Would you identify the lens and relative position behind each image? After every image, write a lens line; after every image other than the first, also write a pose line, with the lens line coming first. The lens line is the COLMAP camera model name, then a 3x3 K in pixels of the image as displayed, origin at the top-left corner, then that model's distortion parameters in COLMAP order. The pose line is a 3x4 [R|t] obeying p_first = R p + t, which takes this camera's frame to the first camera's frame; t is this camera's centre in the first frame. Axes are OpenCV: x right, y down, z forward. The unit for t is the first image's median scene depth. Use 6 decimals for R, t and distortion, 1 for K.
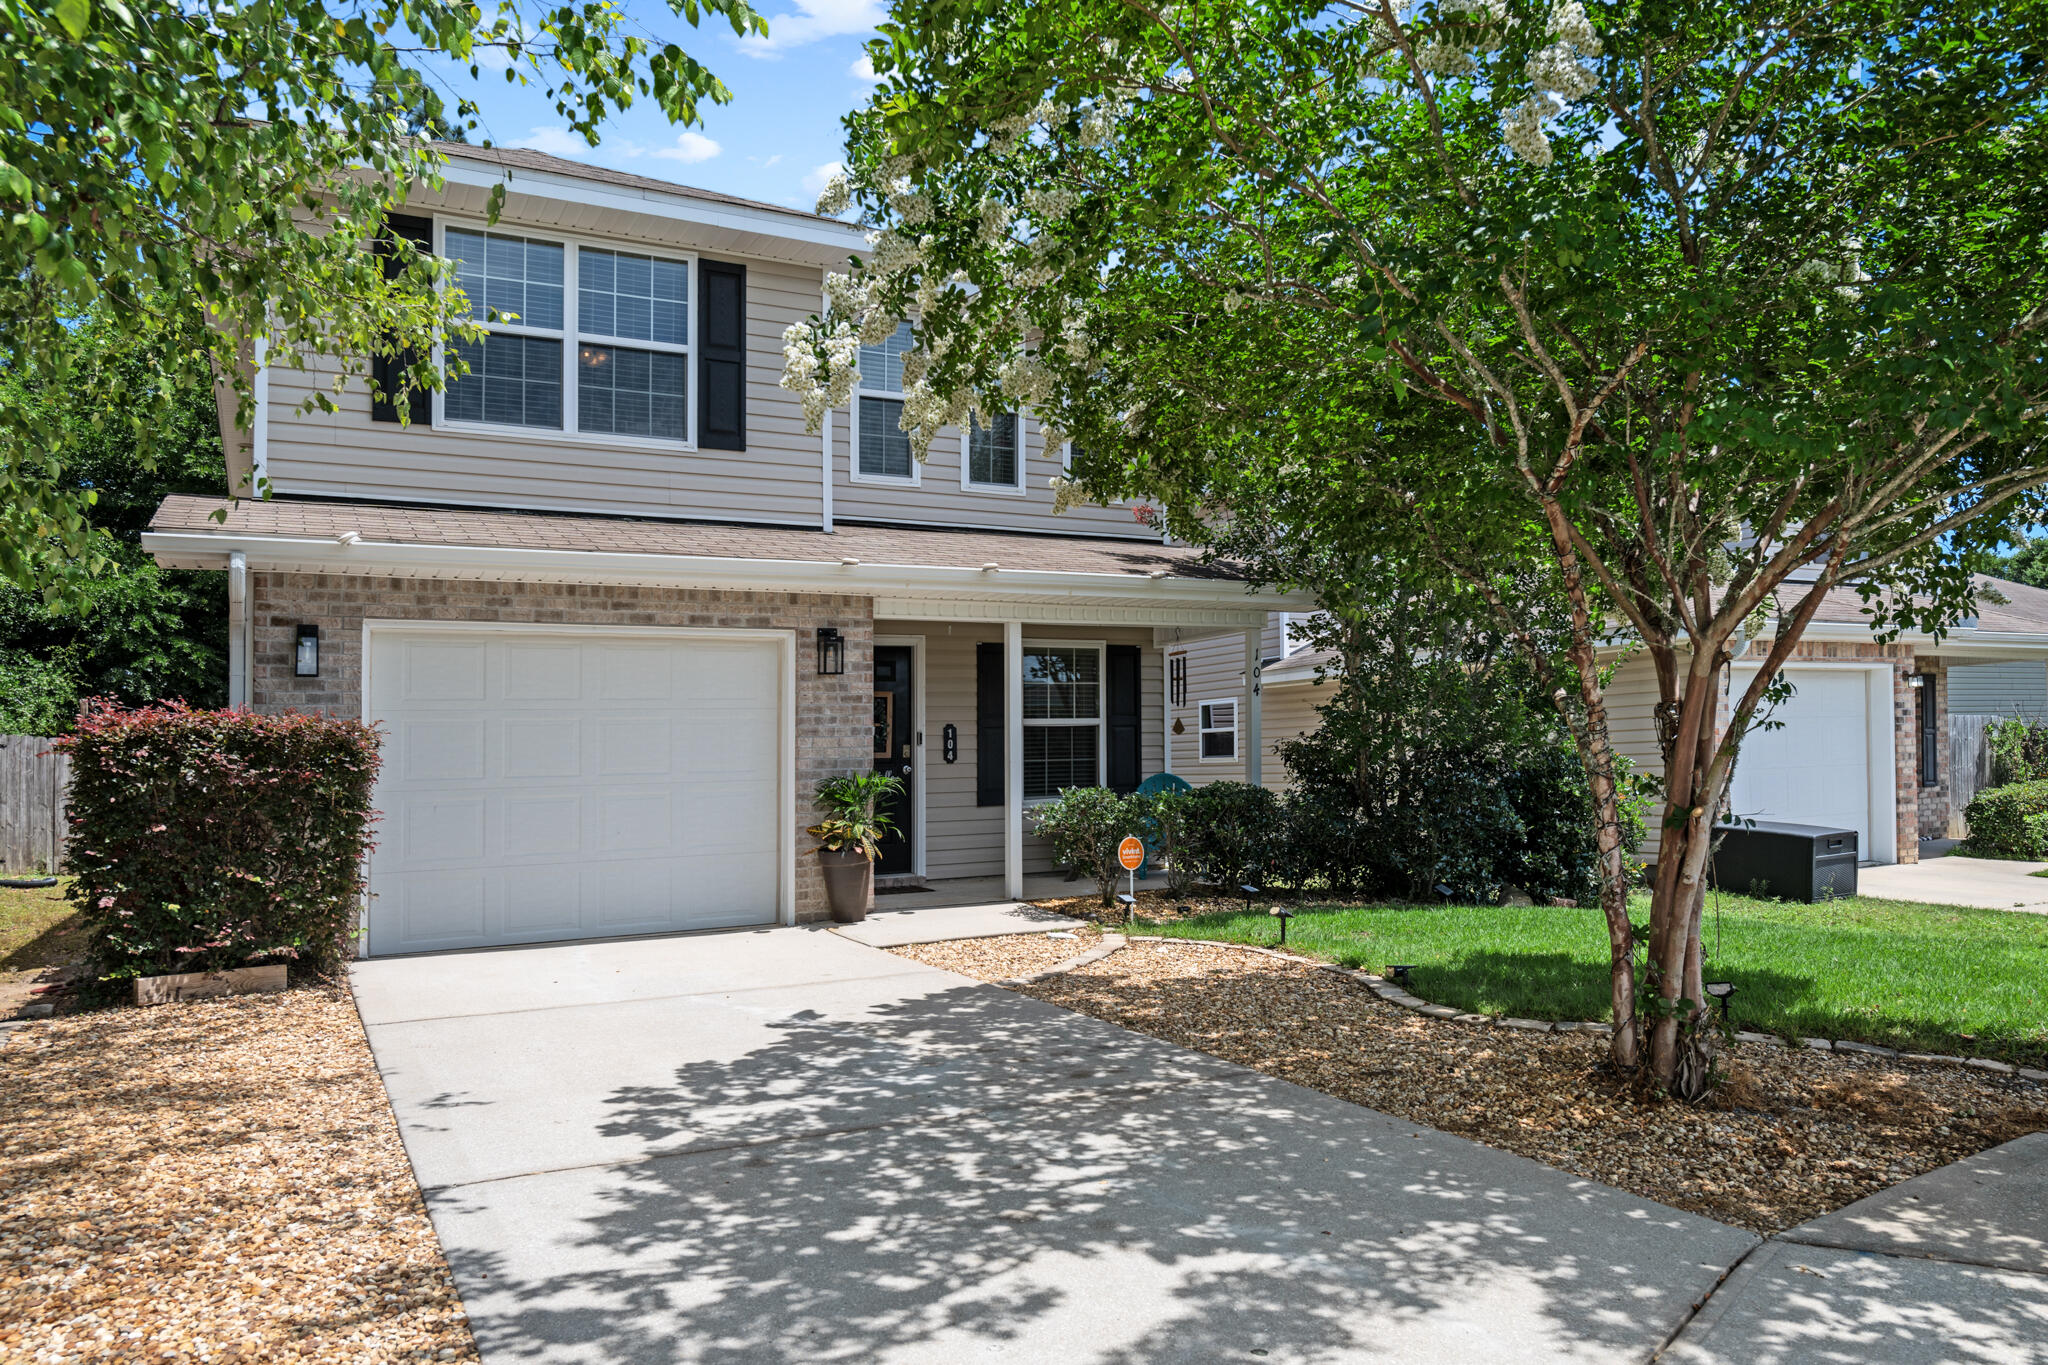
lens RADIAL K [[1307.7, 0, 1024.0], [0, 1307.7, 682.5], [0, 0, 1]] dist [-0.001229, -0.000527]
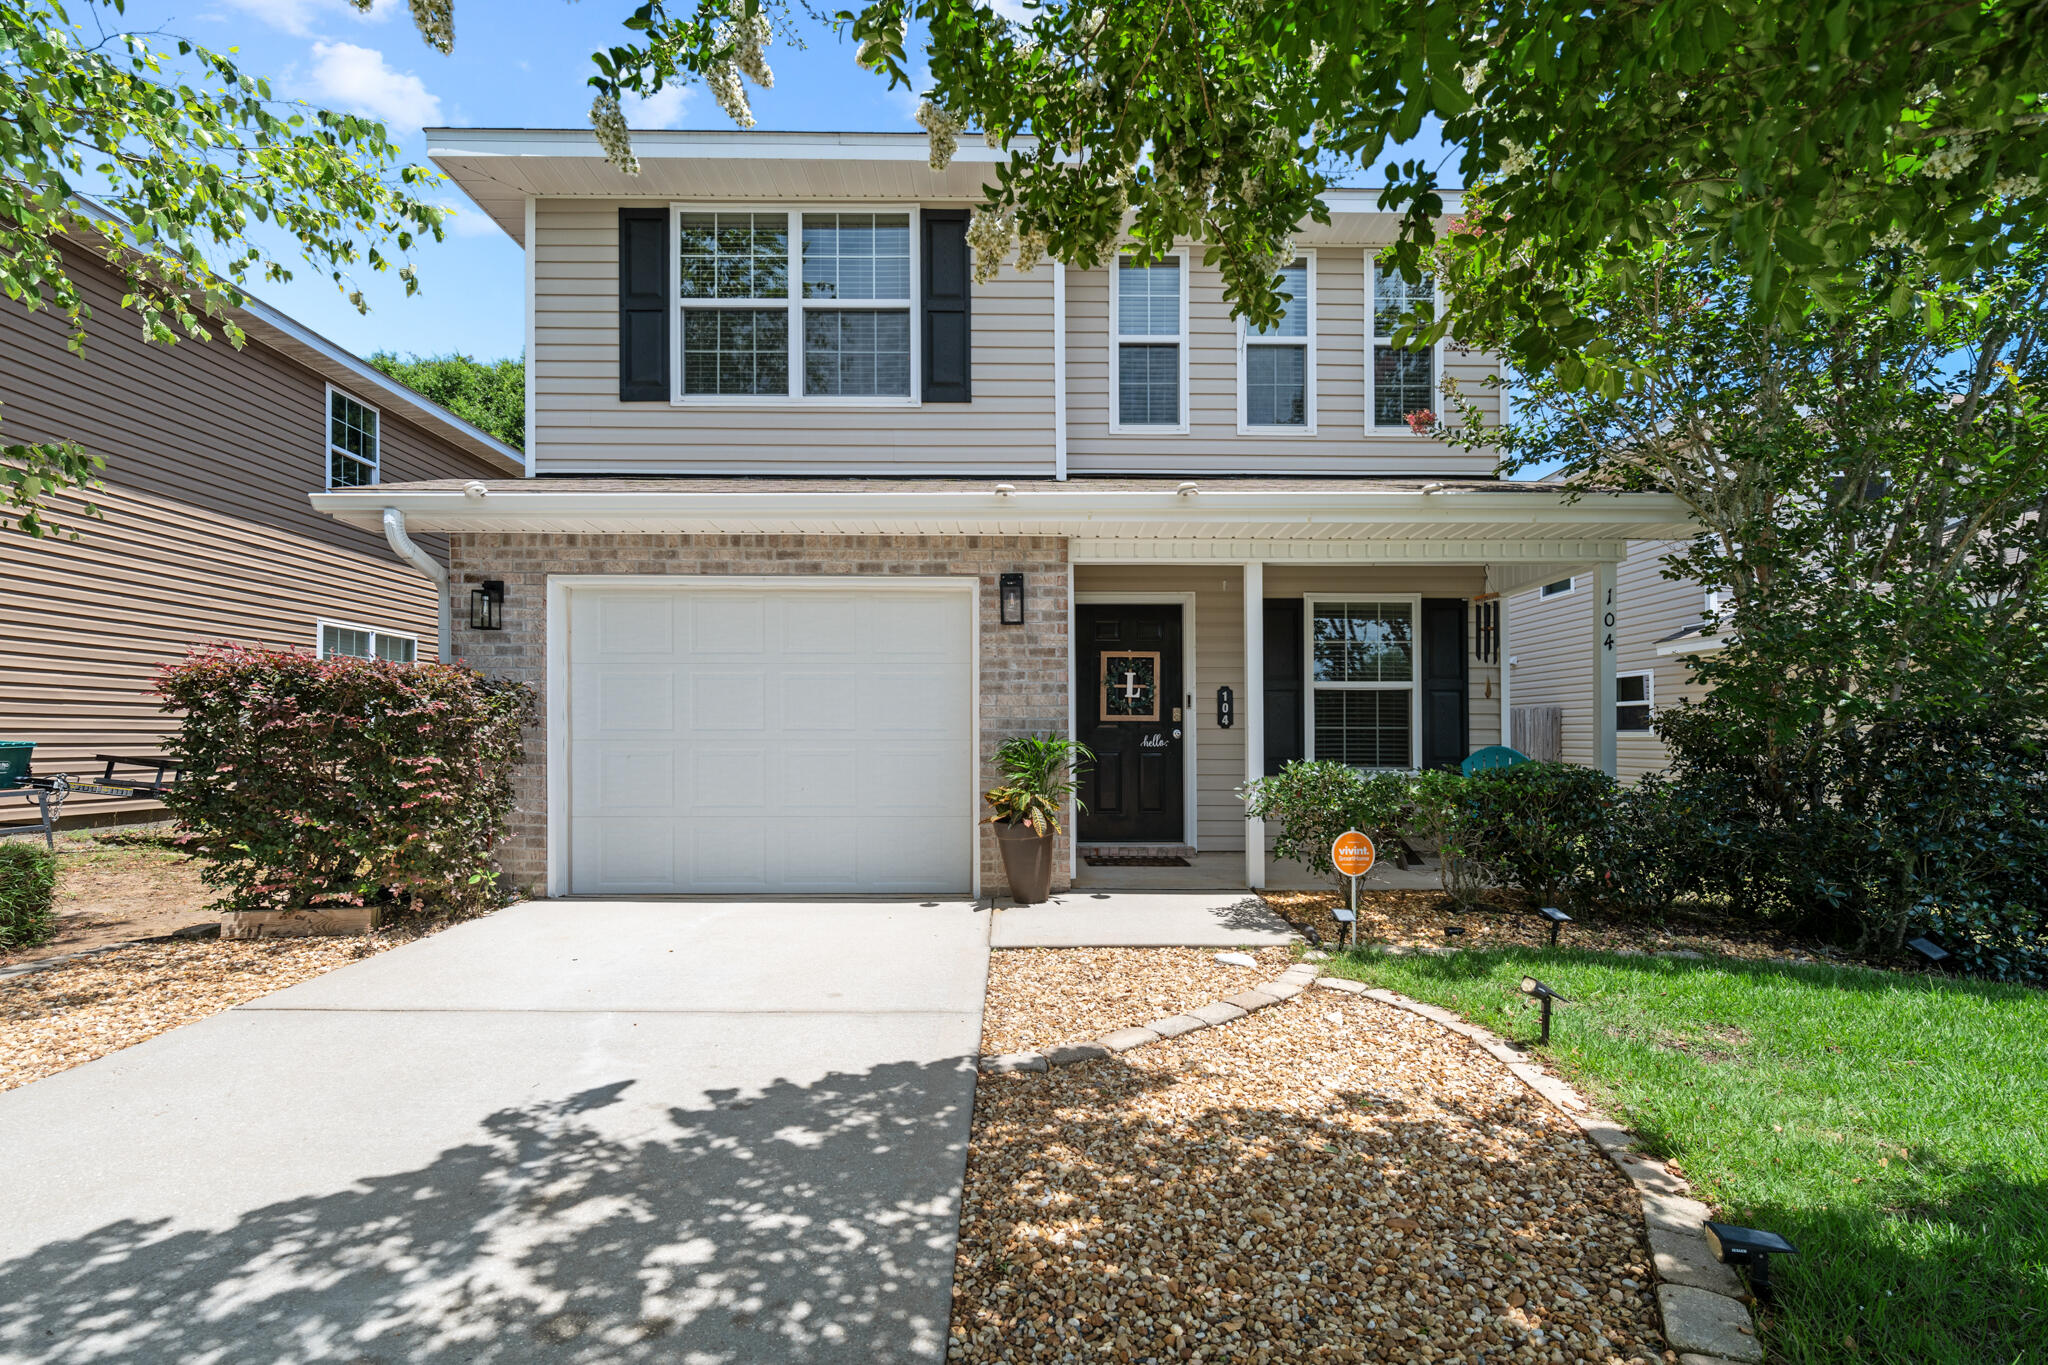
lens RADIAL K [[930.7, 0, 1026.1], [0, 930.7, 677.8], [0, 0, 1]] dist [0.004684, 0.000480]
pose [[0.890971, -0.001805, -0.454057, 0.147444], [0.005025, 0.999970, 0.005886, 0.026243], [0.454033, -0.007526, 0.890953, 0.425865]]
